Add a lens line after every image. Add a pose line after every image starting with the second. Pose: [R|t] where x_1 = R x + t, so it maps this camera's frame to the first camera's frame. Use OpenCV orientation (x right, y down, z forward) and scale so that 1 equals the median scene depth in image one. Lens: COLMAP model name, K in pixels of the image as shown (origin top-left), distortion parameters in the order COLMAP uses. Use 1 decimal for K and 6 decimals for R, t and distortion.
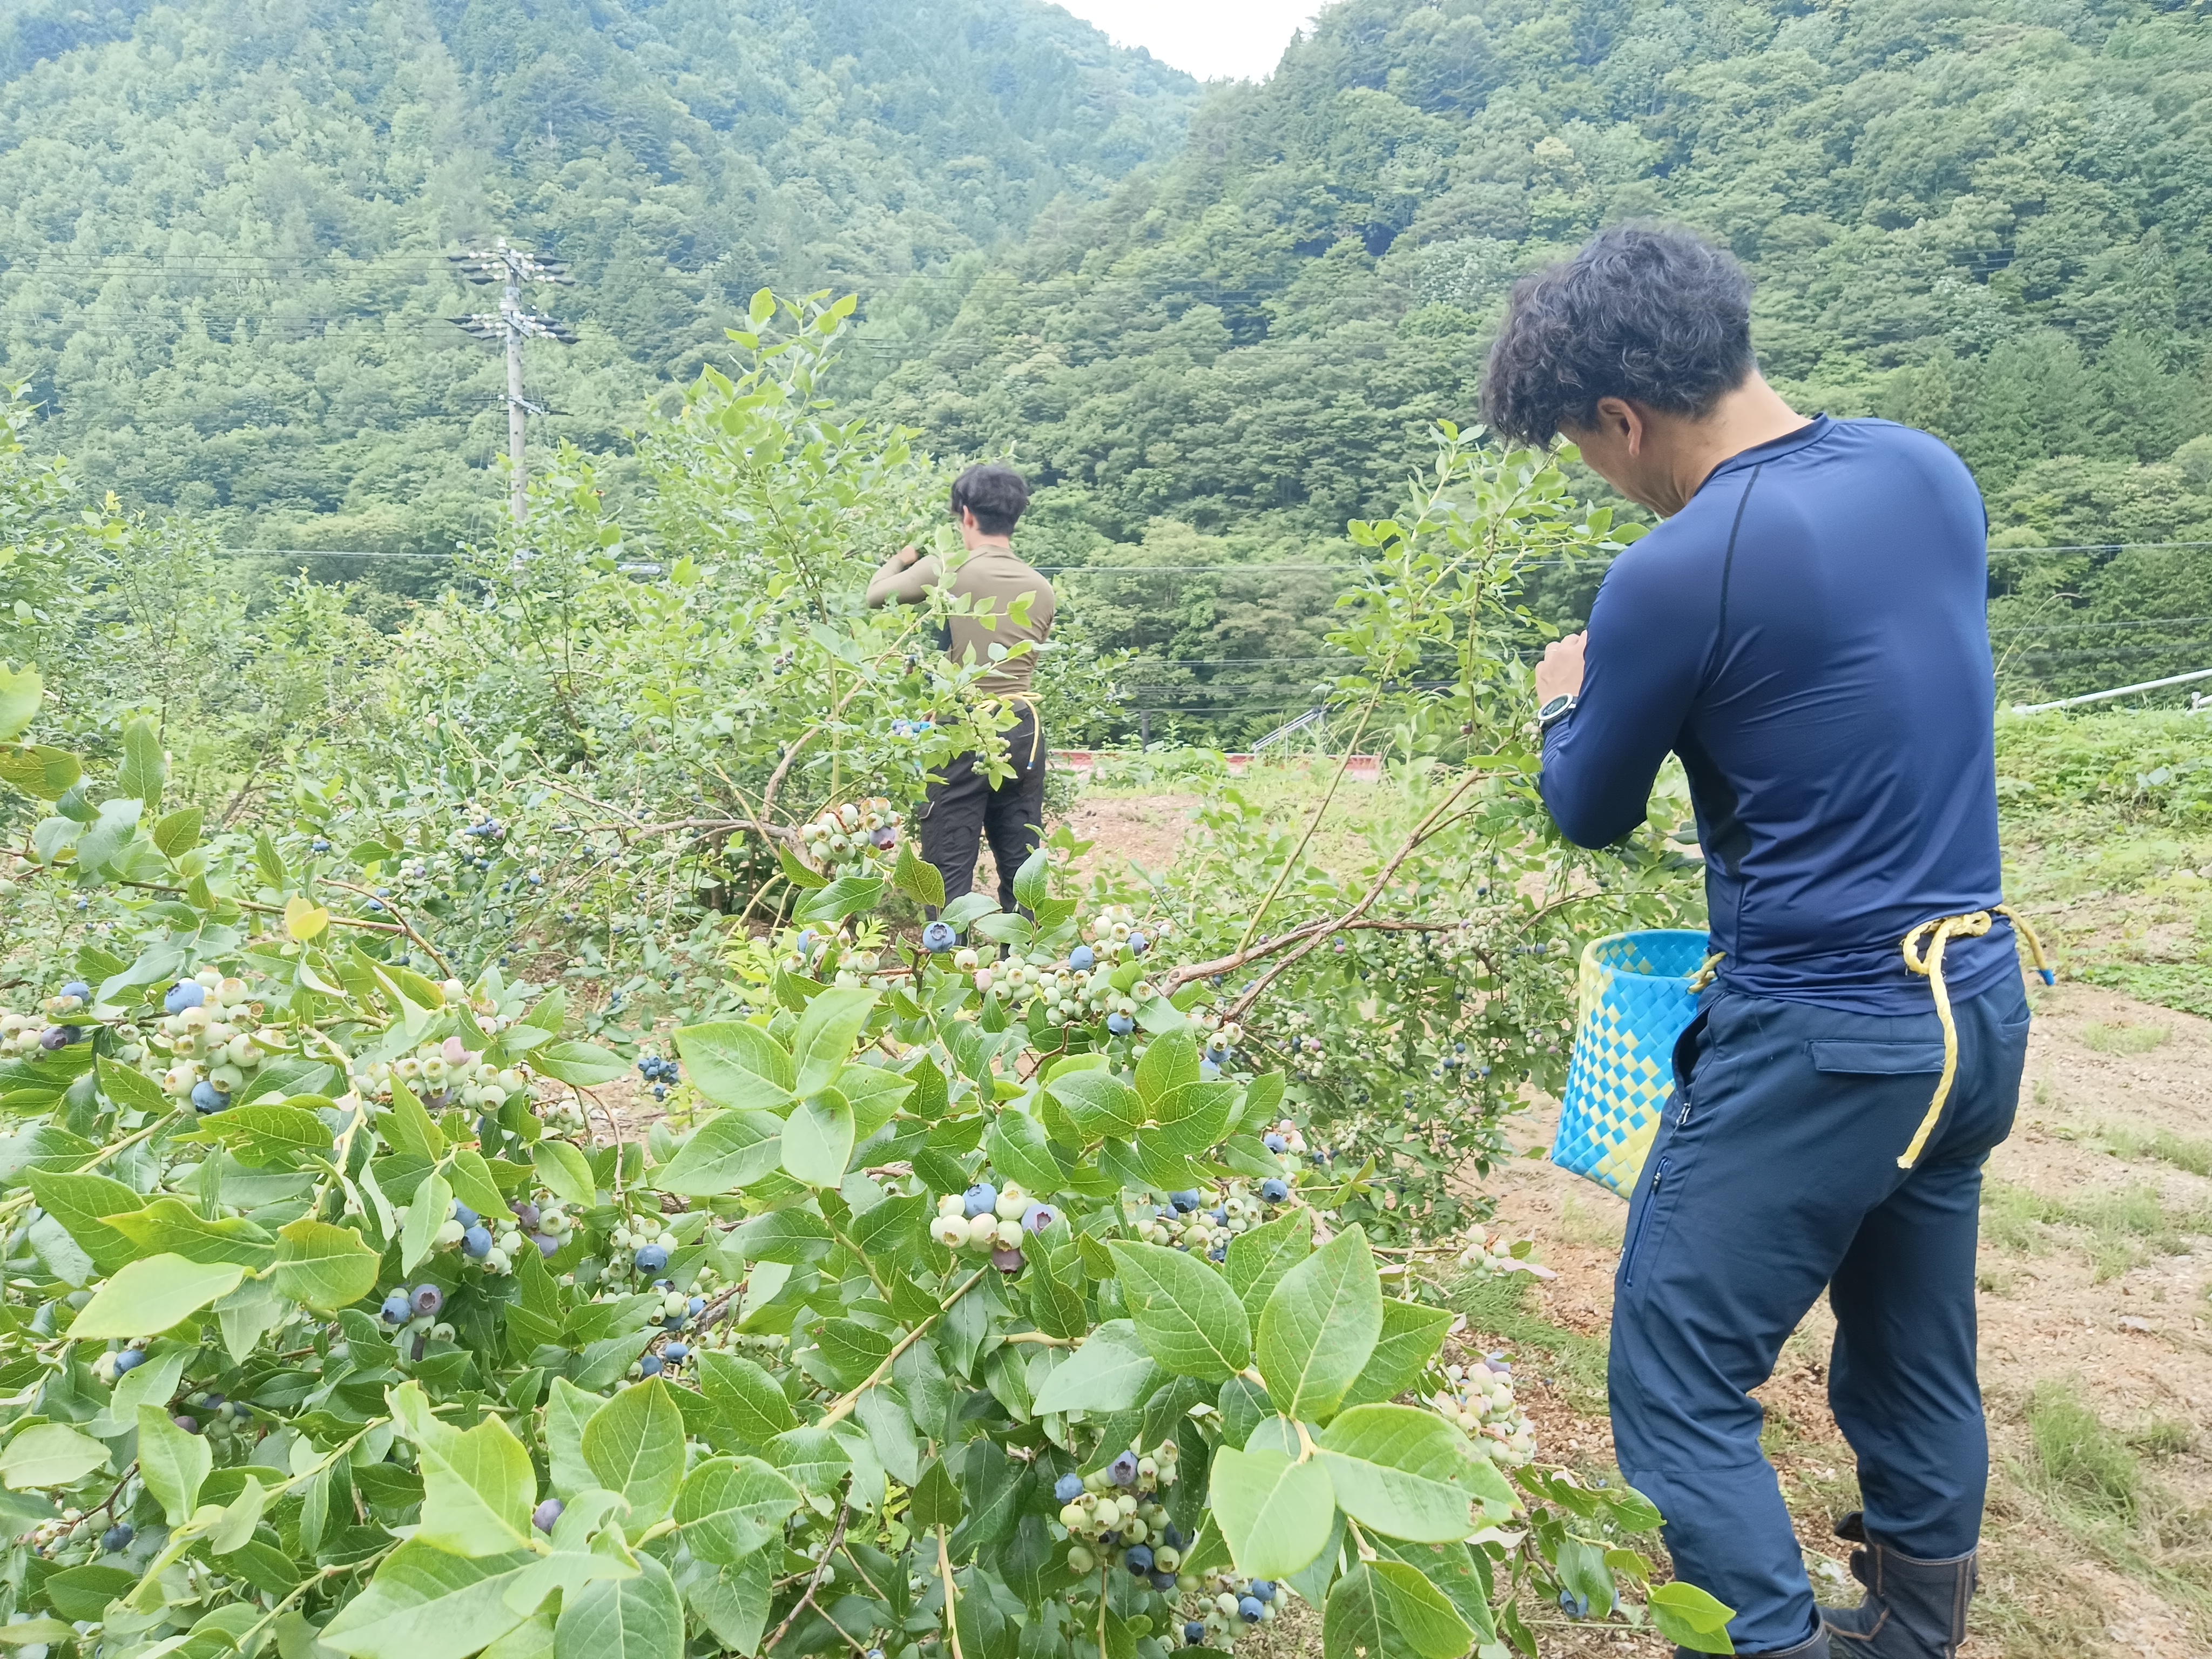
lens RADIAL K [[1563.6, 0, 1106.0], [0, 1563.6, 829.5], [0, 0, 1]] dist [-0.040891, -0.001798]
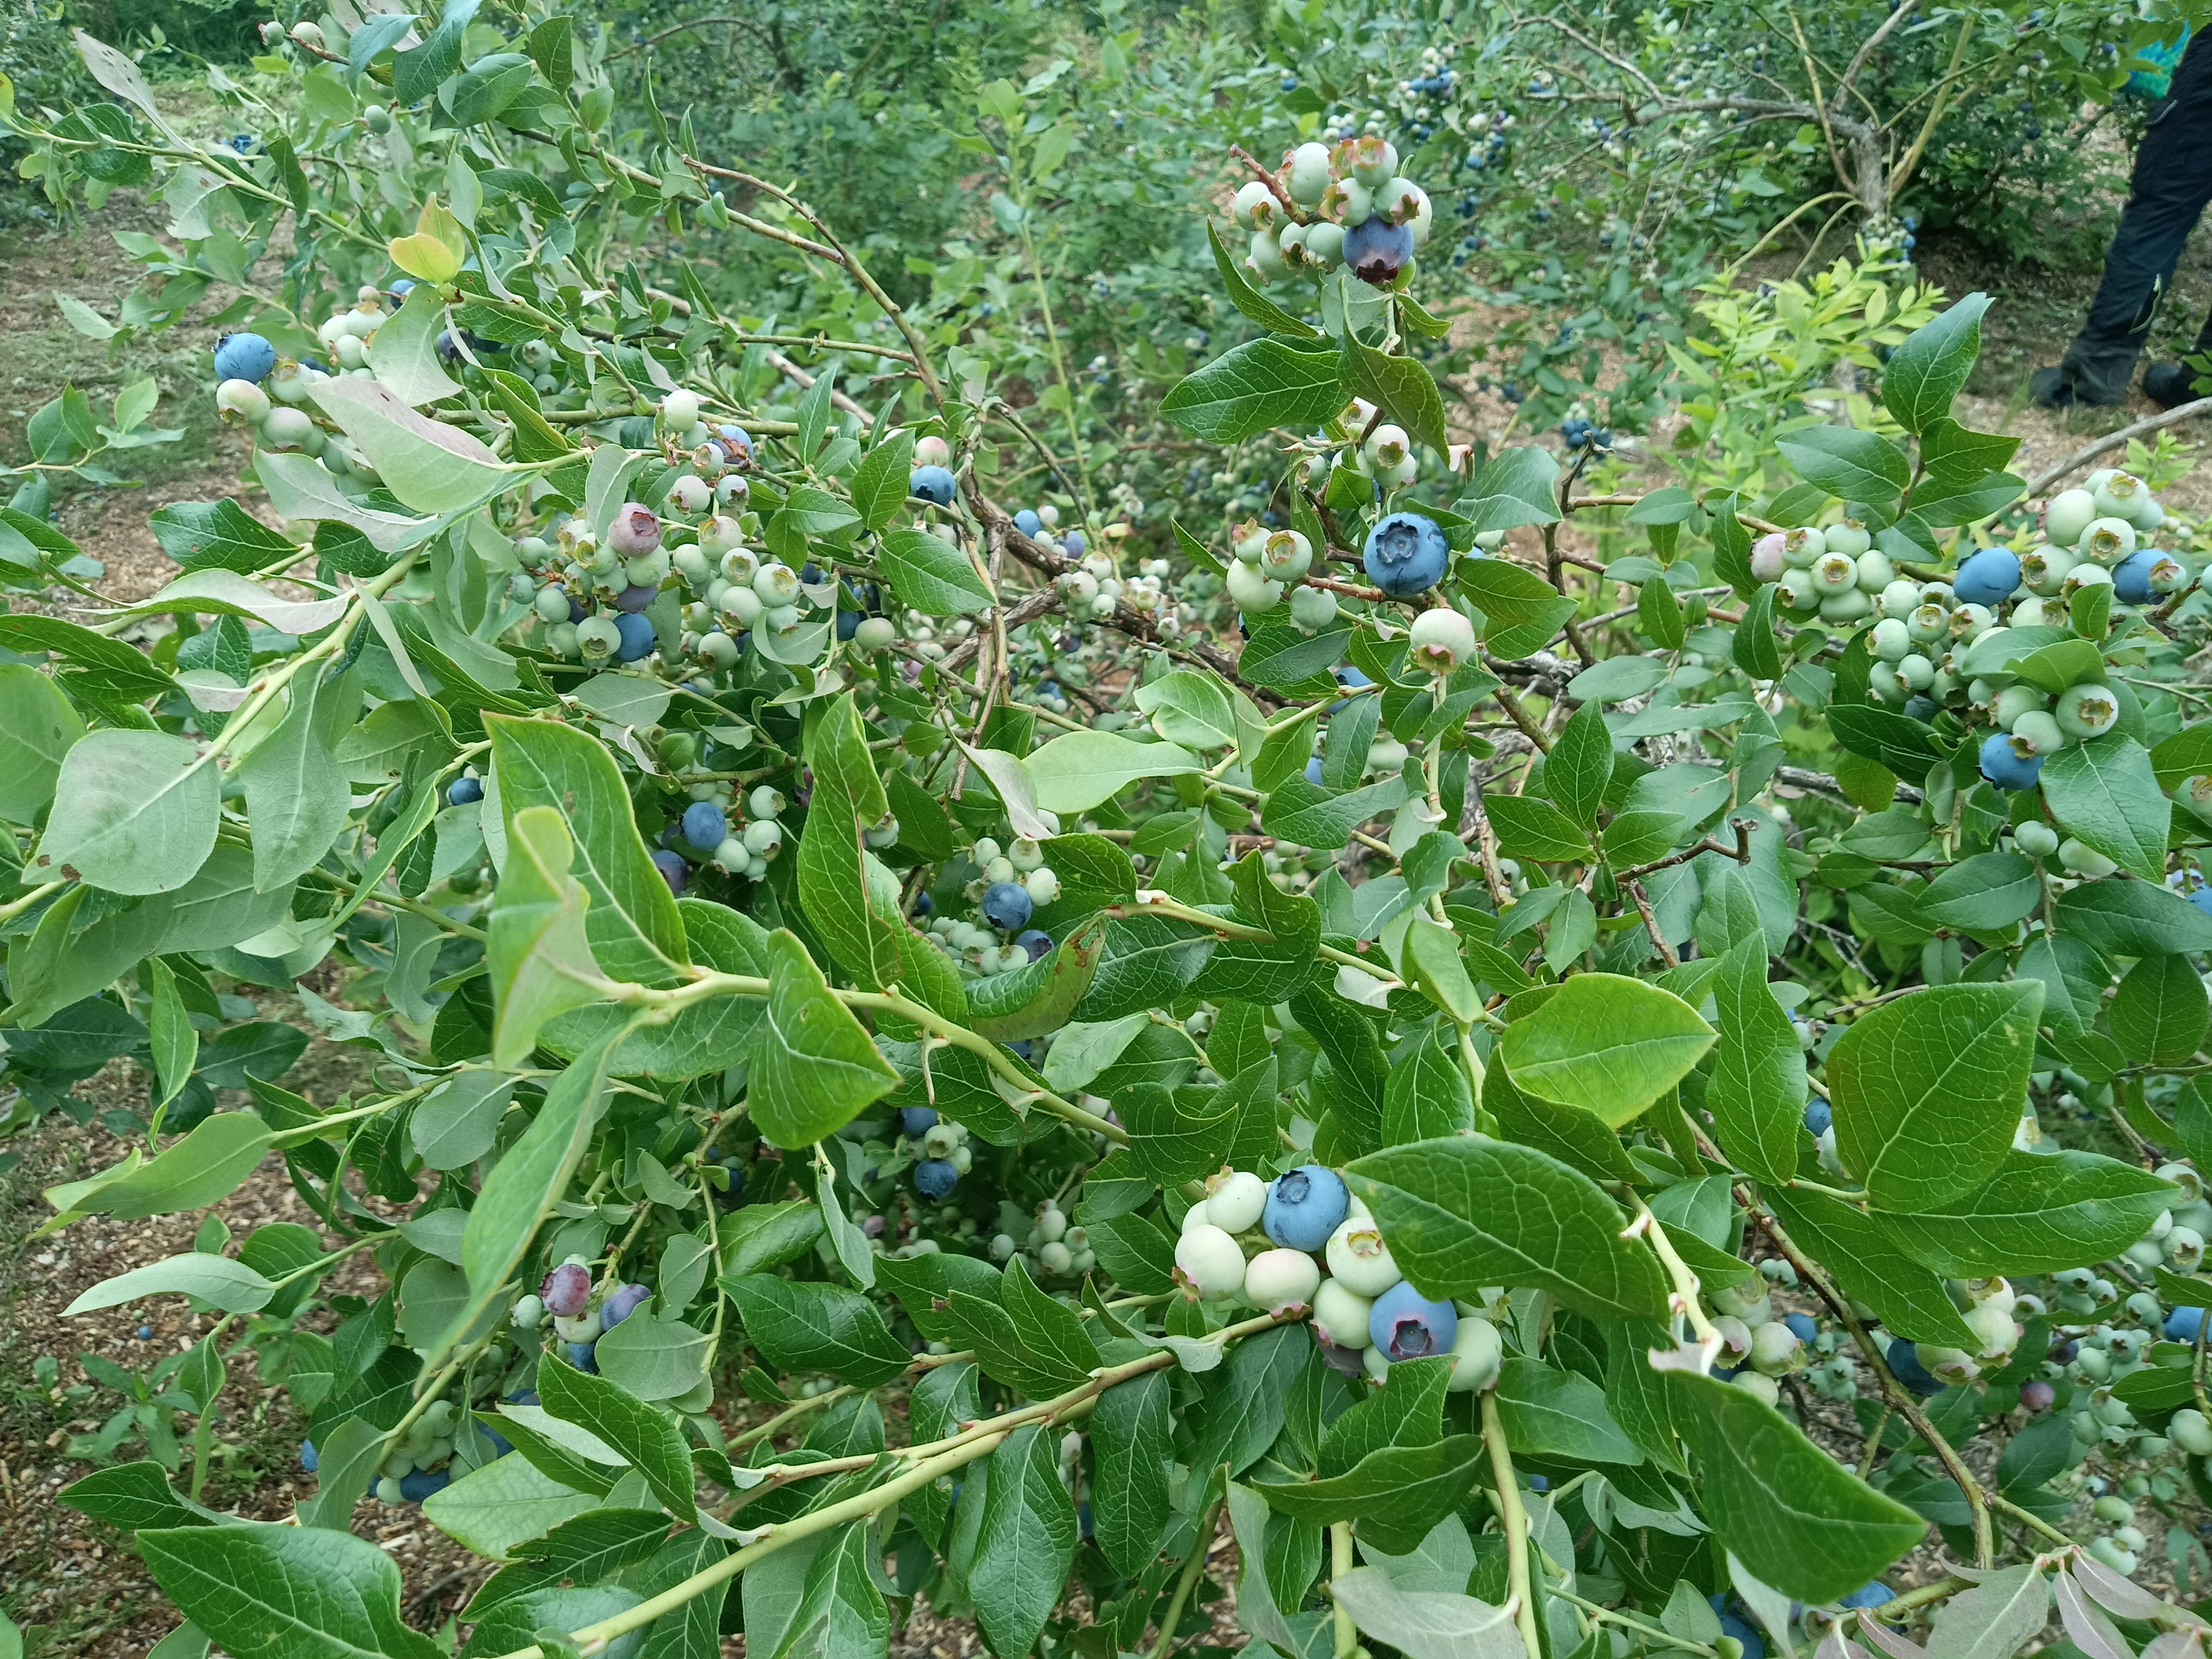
lens RADIAL K [[1563.6, 0, 1106.0], [0, 1563.6, 829.5], [0, 0, 1]] dist [-0.040891, -0.001798]
pose [[0.763050, 0.348155, -0.544557, 0.025075], [-0.074448, 0.884261, 0.461020, -0.015124], [0.642037, -0.311240, 0.700655, 0.244062]]
